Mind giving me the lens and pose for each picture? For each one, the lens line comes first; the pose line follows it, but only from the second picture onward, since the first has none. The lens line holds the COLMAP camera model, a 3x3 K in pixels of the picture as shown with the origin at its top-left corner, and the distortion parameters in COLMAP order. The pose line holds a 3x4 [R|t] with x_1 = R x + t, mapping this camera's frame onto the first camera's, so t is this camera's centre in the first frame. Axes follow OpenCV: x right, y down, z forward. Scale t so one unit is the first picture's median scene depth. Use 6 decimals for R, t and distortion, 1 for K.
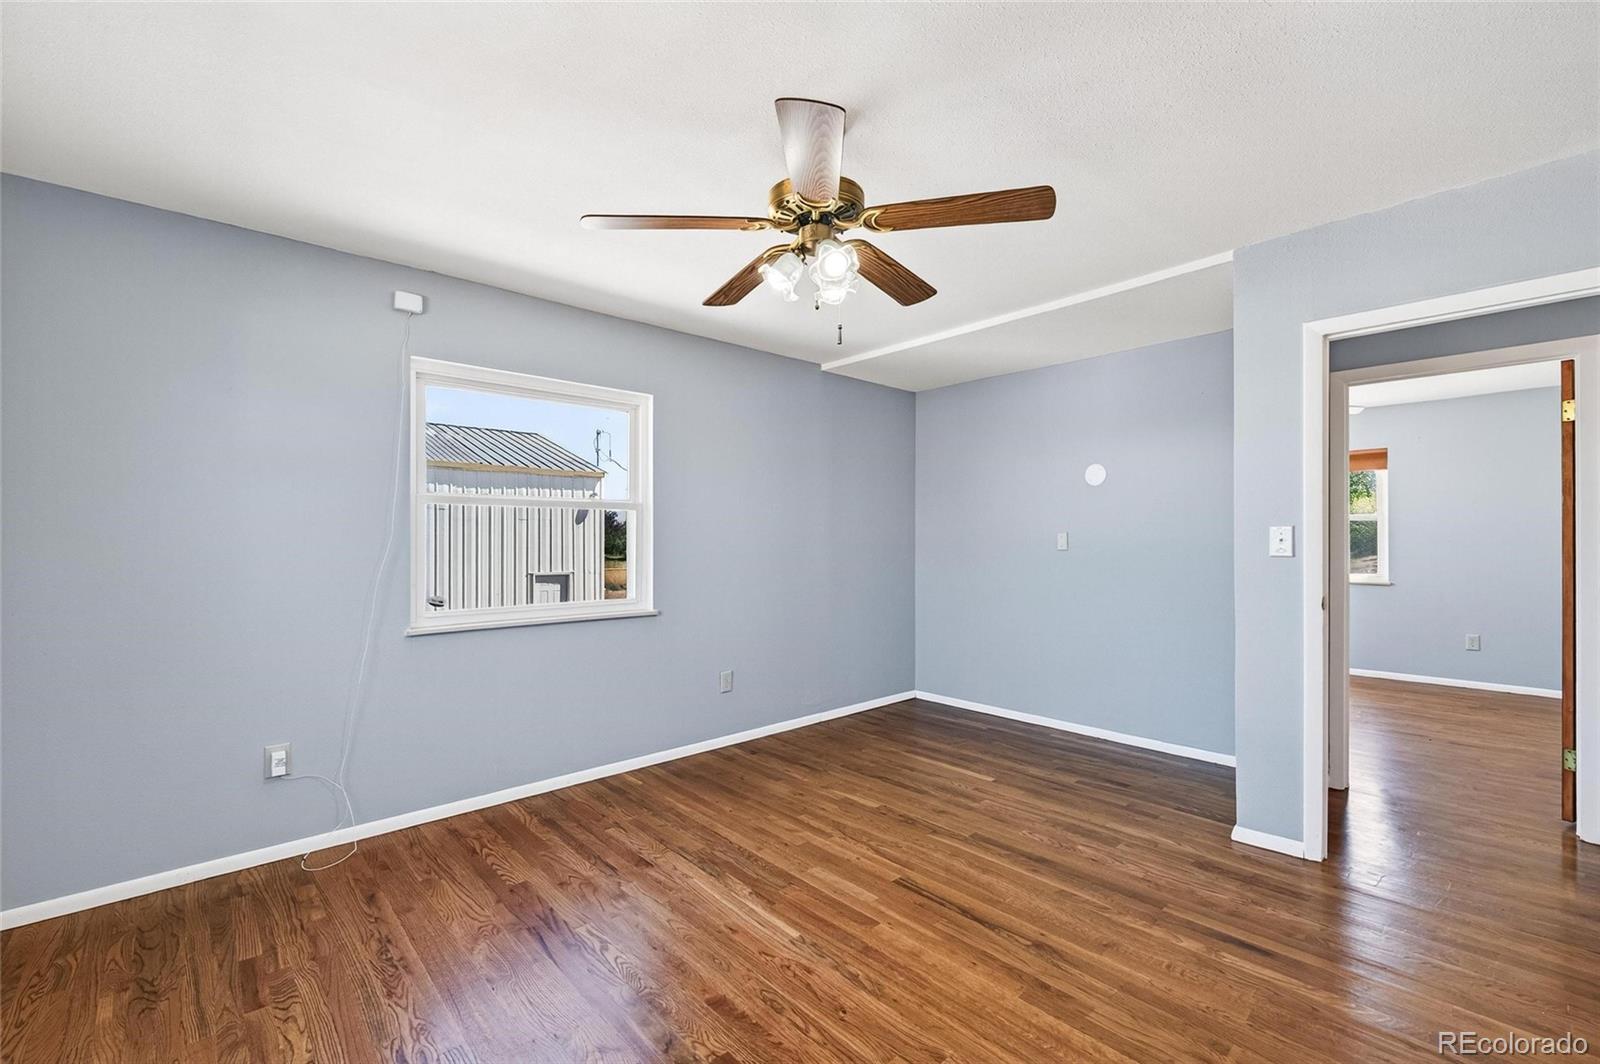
lens RADIAL K [[670.5, 0, 800.8], [0, 670.5, 539.2], [0, 0, 1]] dist [-0.000689, -0.000282]
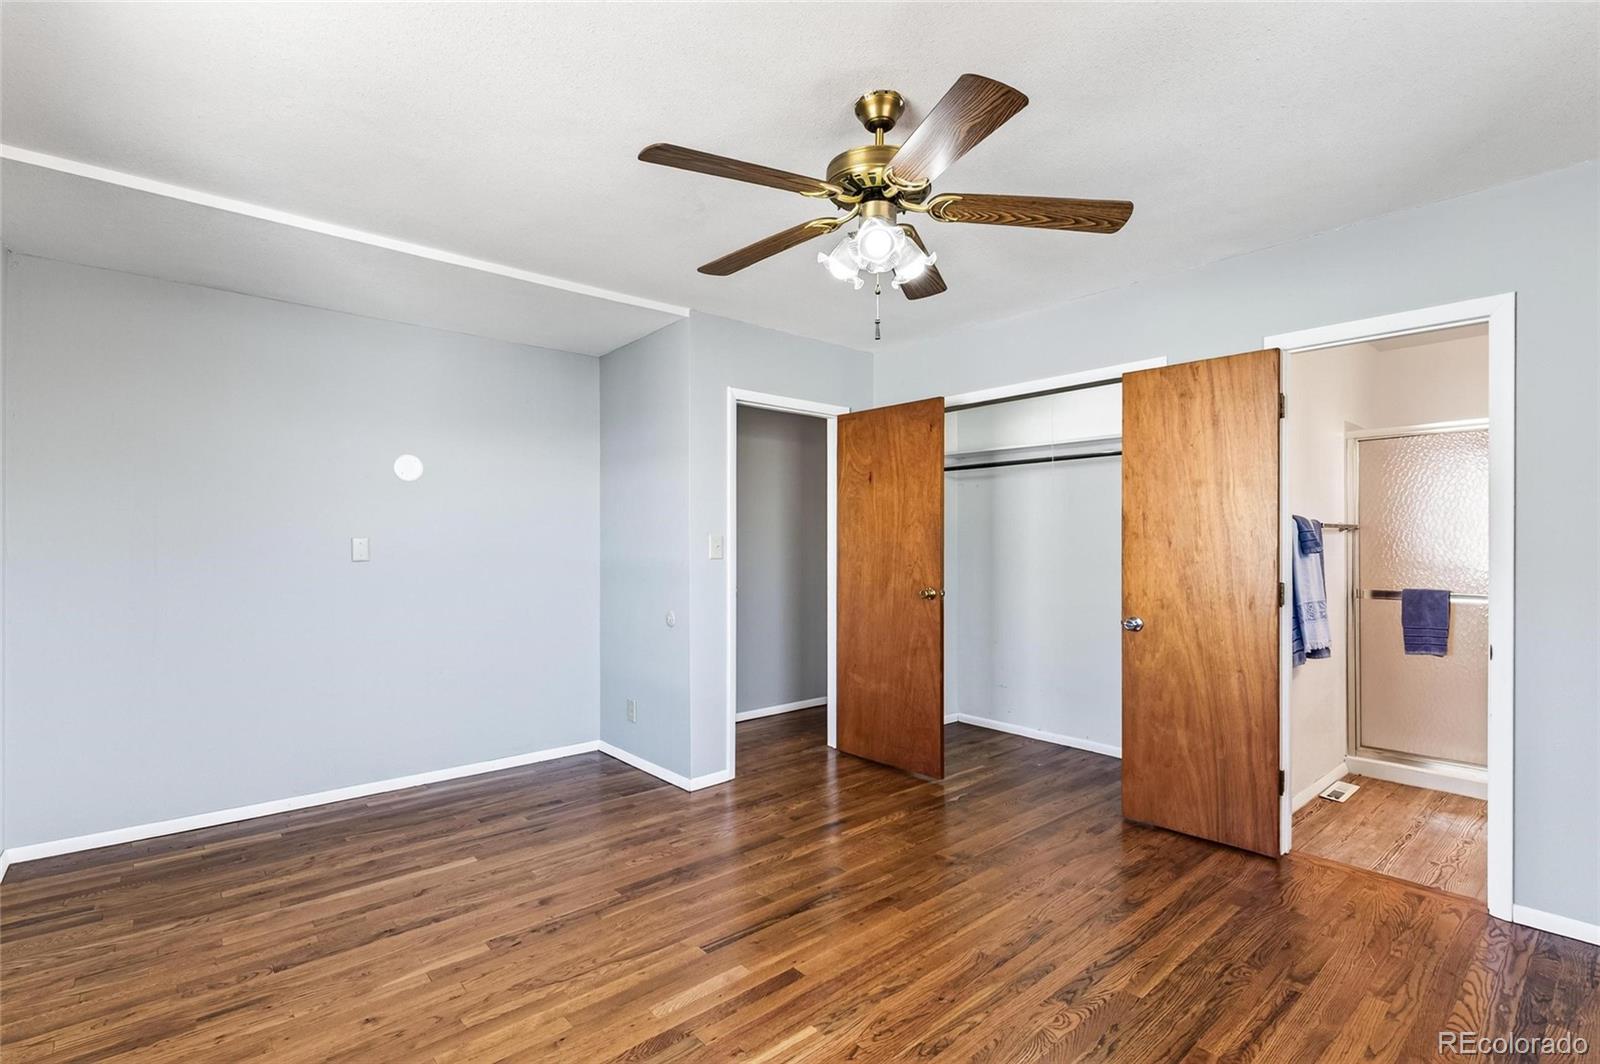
lens RADIAL K [[742.7, 0, 804.6], [0, 742.7, 538.0], [0, 0, 1]] dist [-0.000002, -0.000166]
pose [[0.021133, 0.010708, 0.999719, -0.602331], [0.002438, 0.999939, -0.010762, 0.002235], [-0.999774, 0.002665, 0.021106, 0.651607]]
